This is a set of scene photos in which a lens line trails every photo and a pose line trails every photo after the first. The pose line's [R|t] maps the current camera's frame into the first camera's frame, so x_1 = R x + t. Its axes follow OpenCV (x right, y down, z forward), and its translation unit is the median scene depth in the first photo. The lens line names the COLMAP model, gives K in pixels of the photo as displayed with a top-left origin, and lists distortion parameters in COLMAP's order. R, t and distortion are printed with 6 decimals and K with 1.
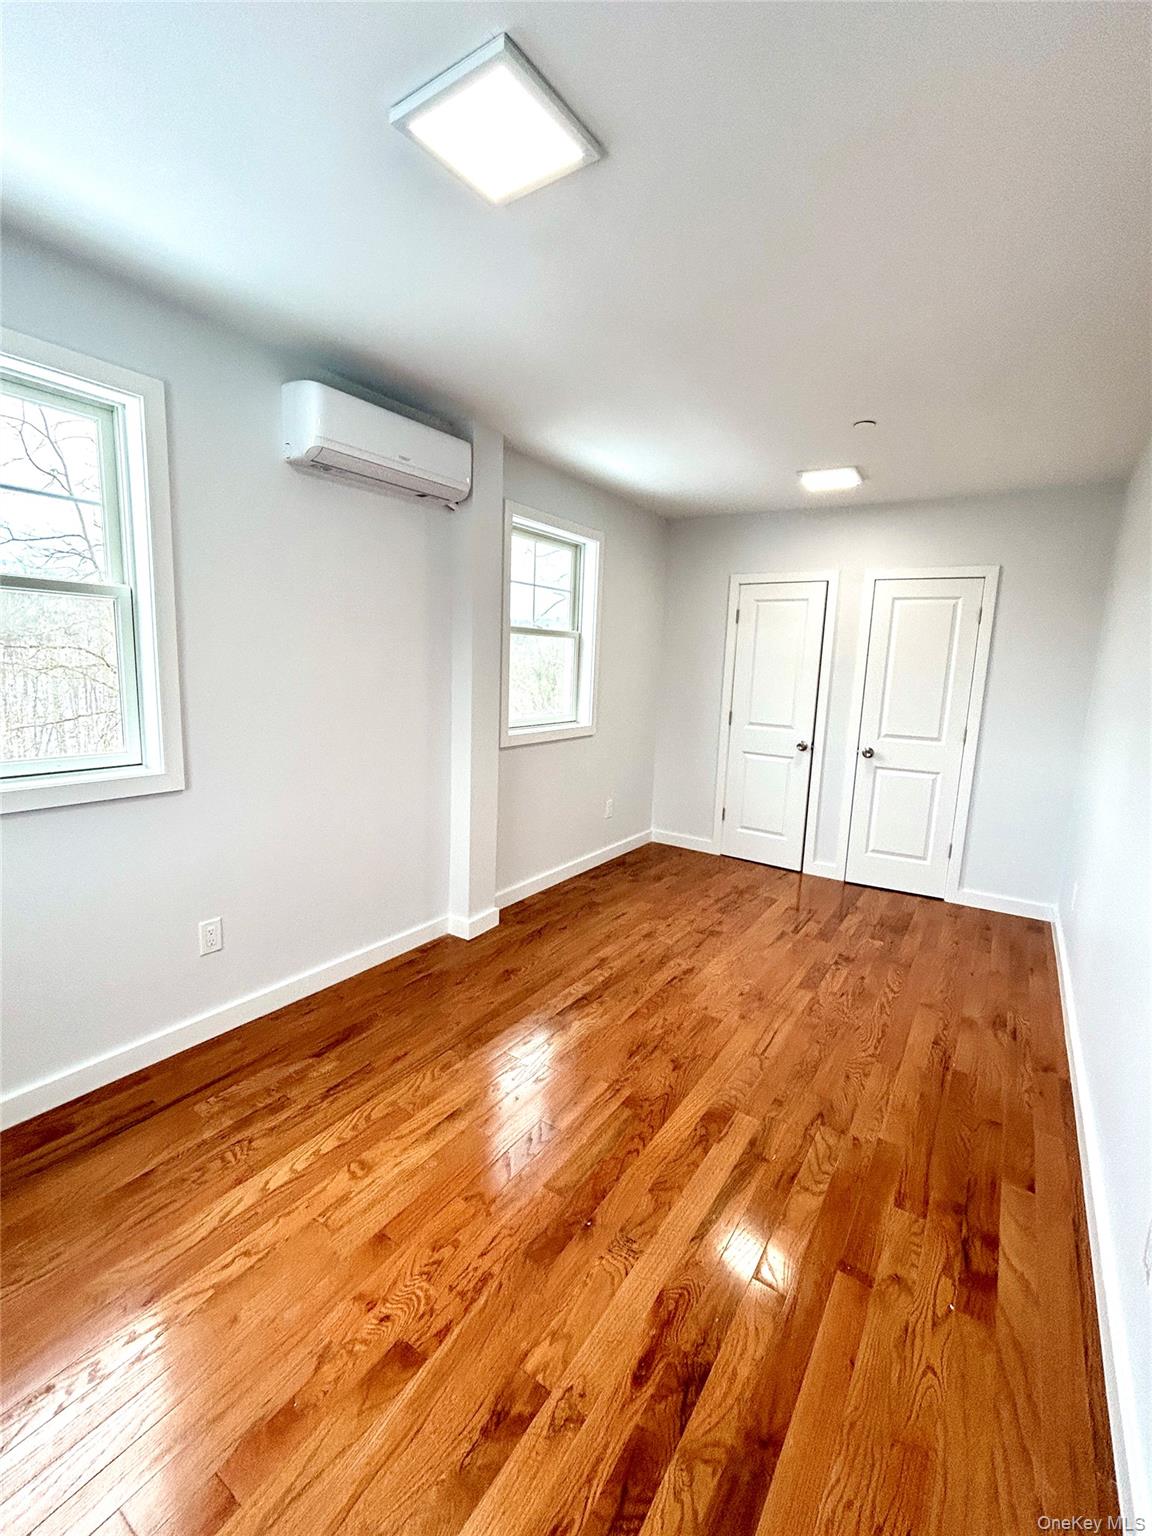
lens RADIAL K [[659.9, 0, 576.1], [0, 659.9, 759.5], [0, 0, 1]] dist [0.000045, 0.002576]
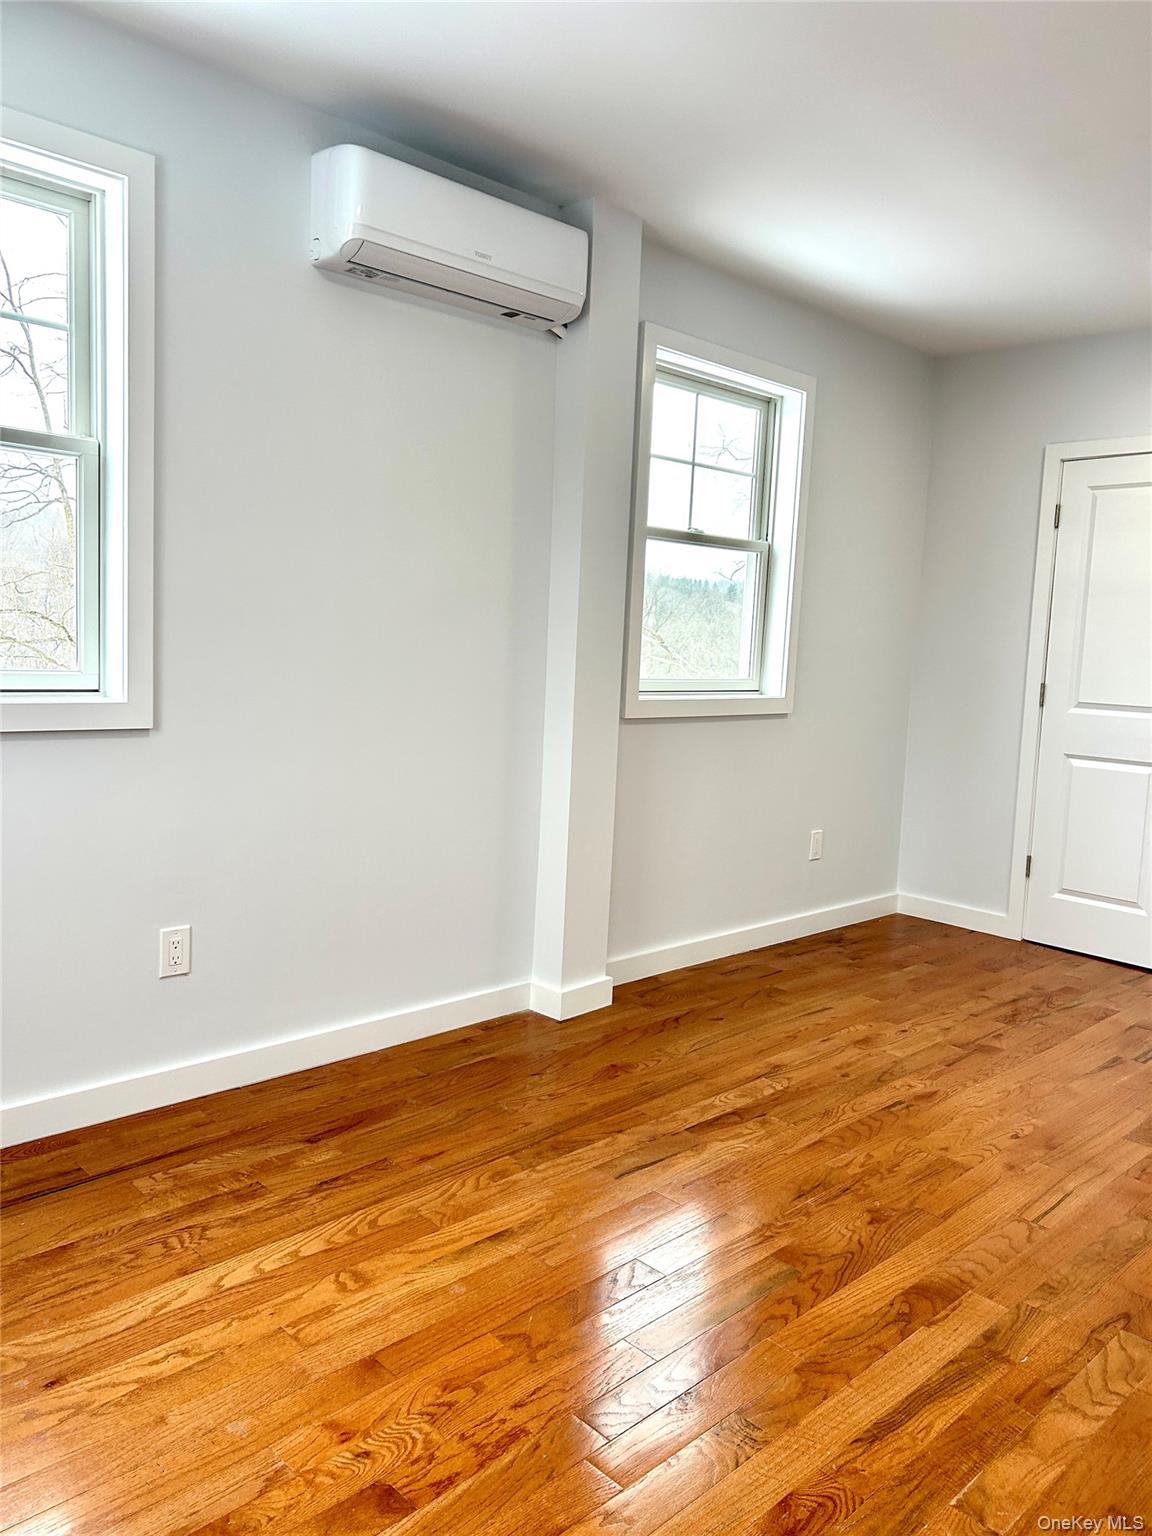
lens RADIAL K [[1154.1, 0, 575.0], [0, 1154.1, 757.1], [0, 0, 1]] dist [0.064373, -0.065123]
pose [[0.978867, 0.026214, -0.202813, 0.086218], [-0.038584, 0.997612, -0.057278, 0.117474], [0.200827, 0.063893, 0.977541, -0.099979]]
